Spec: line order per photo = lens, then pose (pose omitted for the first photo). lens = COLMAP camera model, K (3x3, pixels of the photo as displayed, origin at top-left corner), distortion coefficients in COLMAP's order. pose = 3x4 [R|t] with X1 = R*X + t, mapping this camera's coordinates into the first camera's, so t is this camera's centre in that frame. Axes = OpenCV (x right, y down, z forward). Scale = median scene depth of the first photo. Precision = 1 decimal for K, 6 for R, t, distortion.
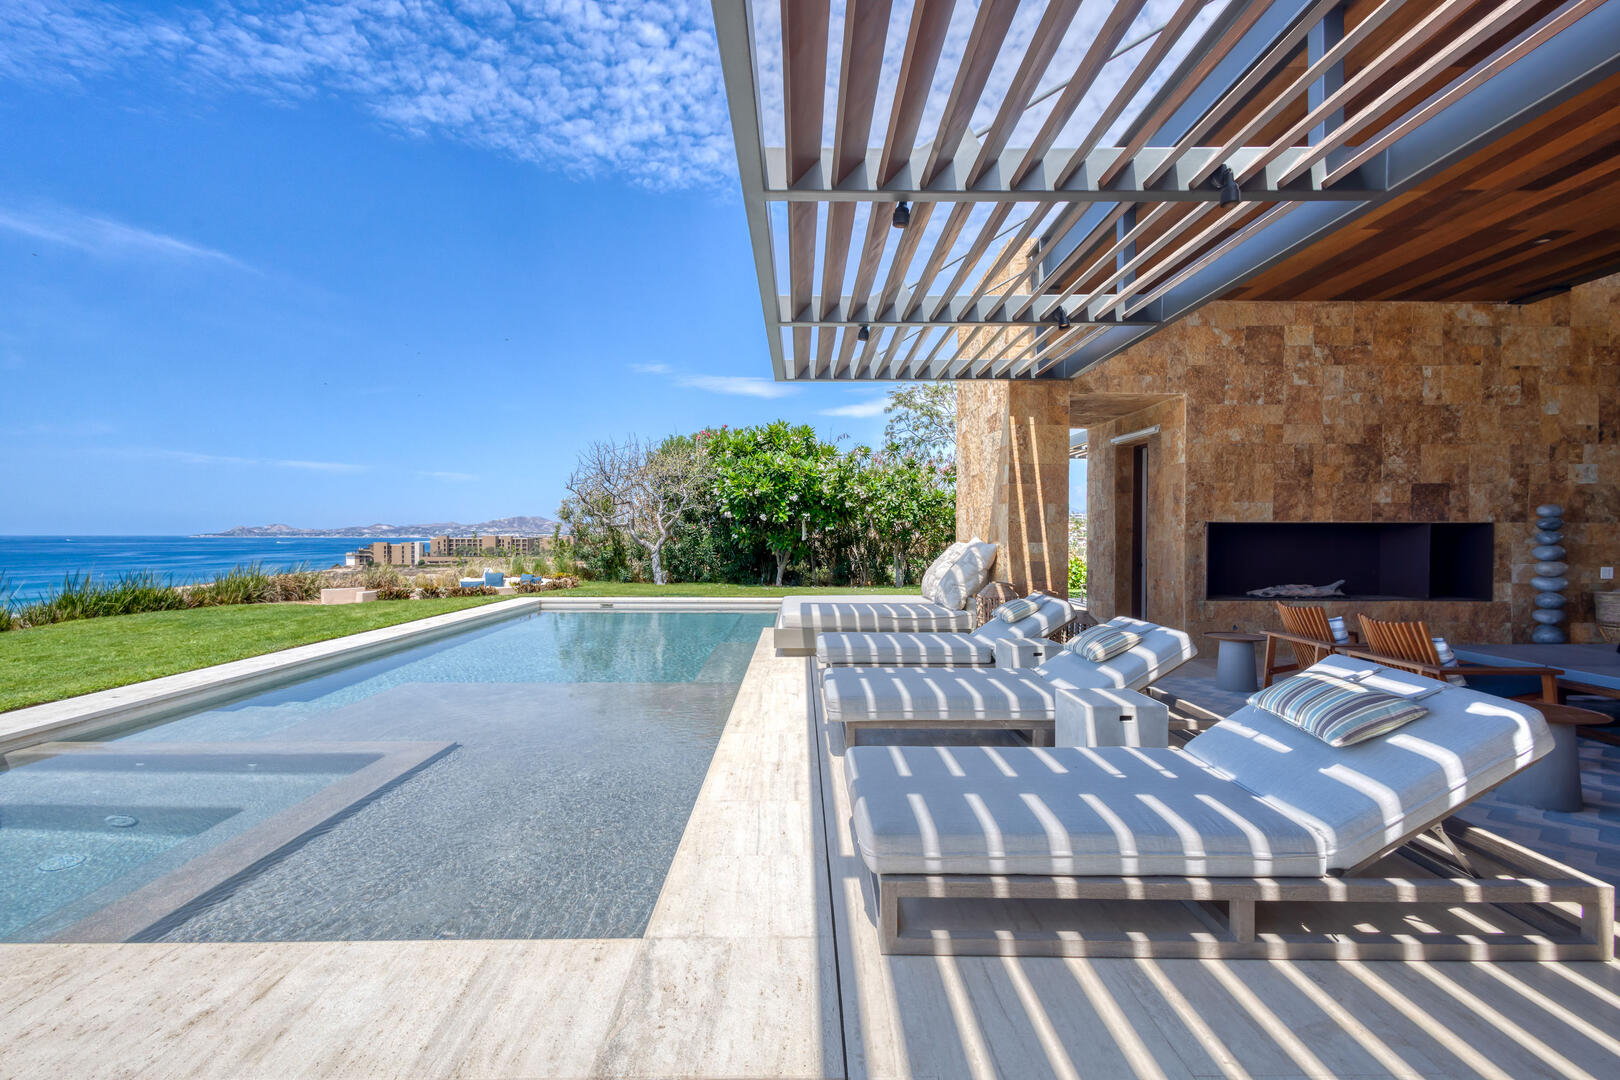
lens RADIAL K [[739.7, 0, 811.4], [0, 739.7, 540.4], [0, 0, 1]] dist [0.013366, -0.004357]
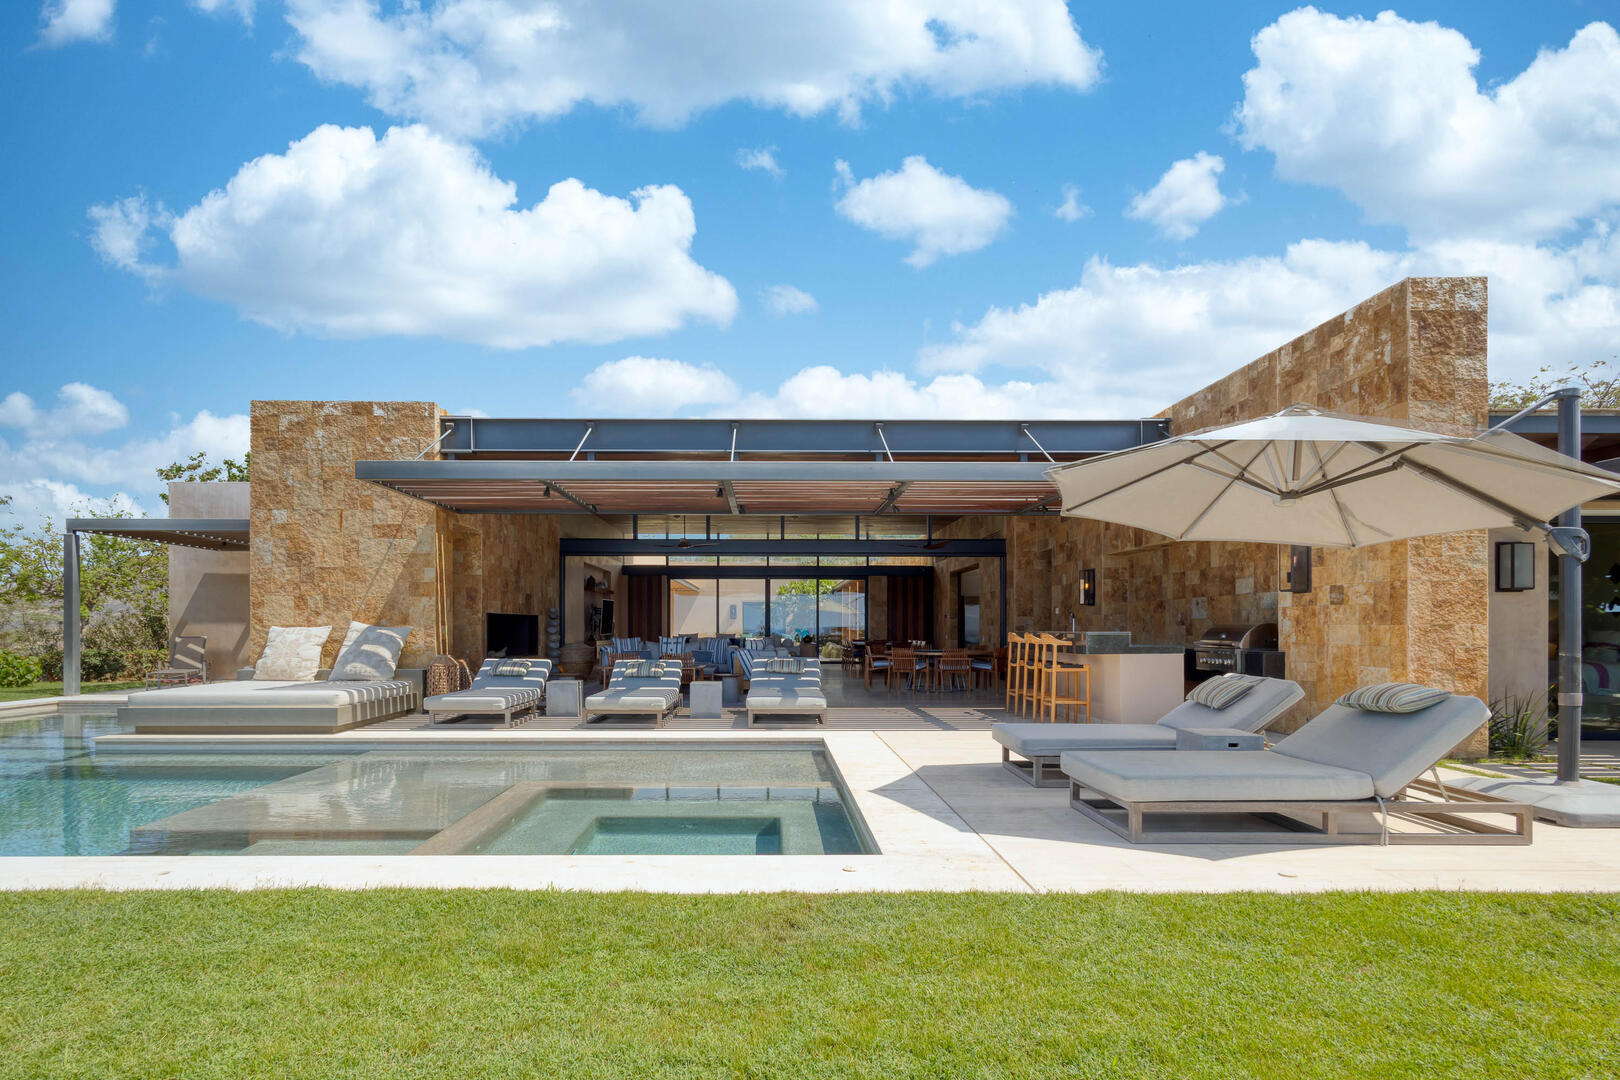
lens RADIAL K [[812.1, 0, 768.5], [0, 812.1, 636.0], [0, 0, 1]] dist [0.002141, 0.000791]
pose [[0.016613, -0.014024, 0.999764, -1.209814], [0.006429, 0.999882, 0.013918, 0.004933], [-0.999841, 0.006196, 0.016701, 0.362798]]
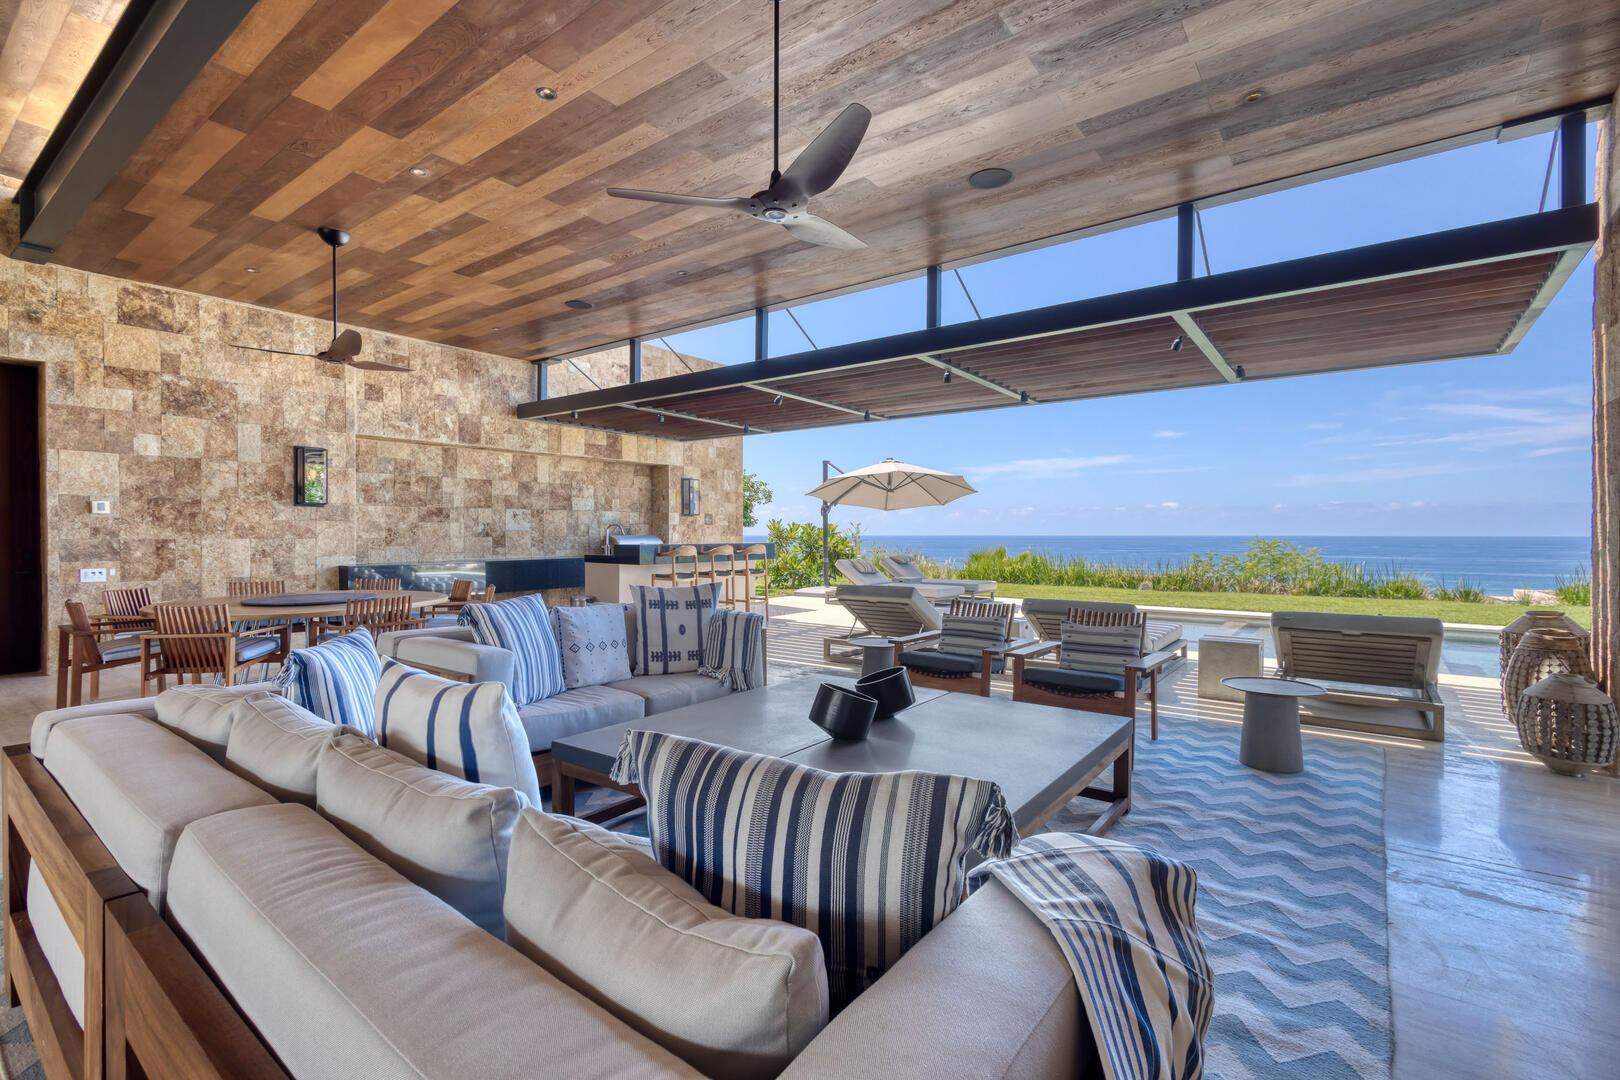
lens RADIAL K [[739.7, 0, 814.3], [0, 739.7, 537.8], [0, 0, 1]] dist [0.013366, -0.004357]
pose [[-0.609747, 0.002553, -0.792592, 1.087607], [-0.008544, 0.999916, 0.009794, -0.005413], [0.792550, 0.012744, -0.609673, 0.871349]]
